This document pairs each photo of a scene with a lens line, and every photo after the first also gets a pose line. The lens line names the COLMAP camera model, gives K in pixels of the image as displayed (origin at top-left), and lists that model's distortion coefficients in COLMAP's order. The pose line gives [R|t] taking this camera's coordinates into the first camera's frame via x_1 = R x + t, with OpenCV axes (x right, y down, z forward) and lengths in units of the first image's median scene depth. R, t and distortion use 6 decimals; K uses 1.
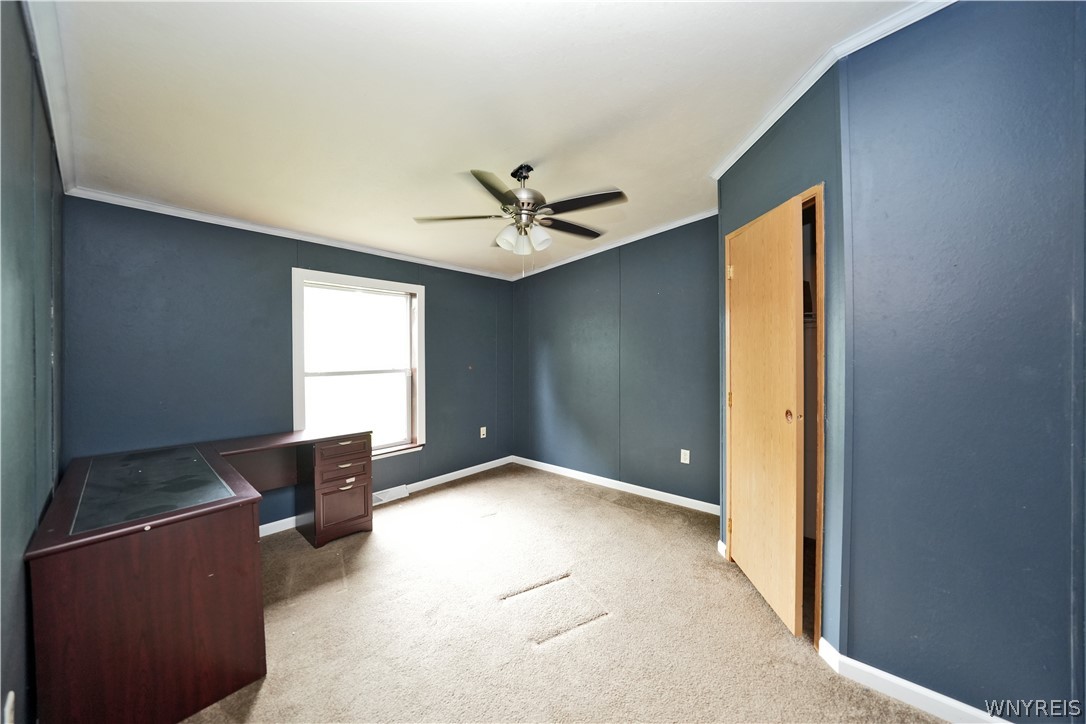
lens RADIAL K [[385.0, 0, 543.0], [0, 385.0, 362.0], [0, 0, 1]] dist [-0.000690, -0.004954]
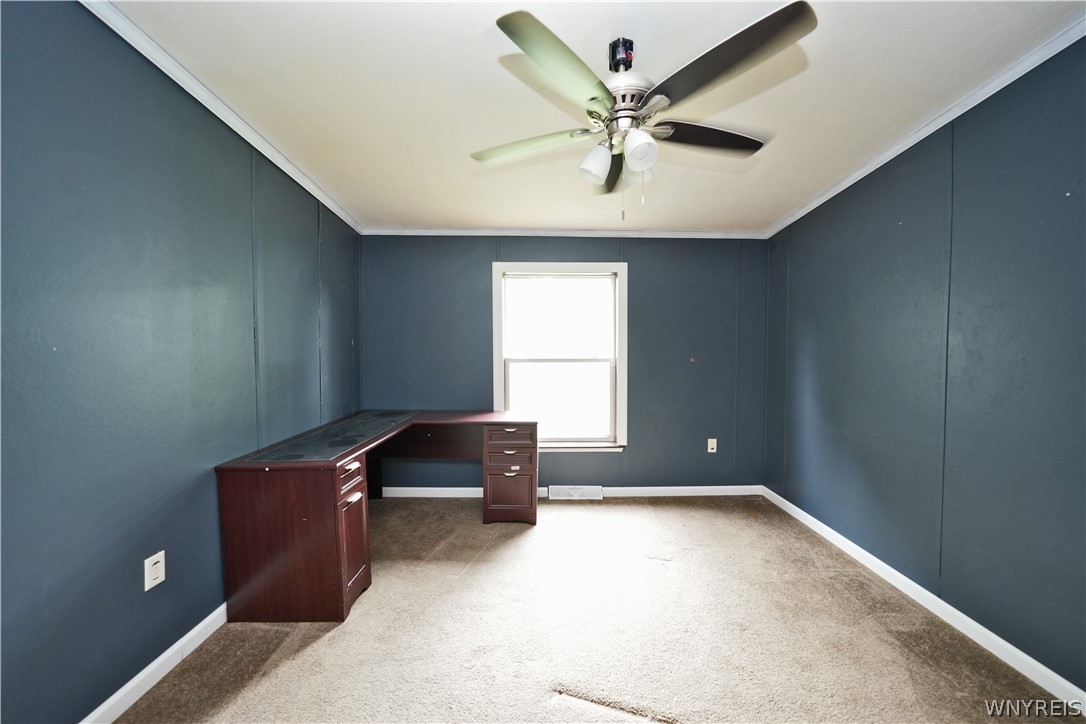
lens RADIAL K [[384.3, 0, 536.4], [0, 384.3, 357.0], [0, 0, 1]] dist [-0.022102, 0.005302]
pose [[0.671196, 0.030191, -0.740665, 0.224318], [-0.020967, 0.999544, 0.021743, -0.001560], [0.740983, 0.000936, 0.671523, 0.319190]]
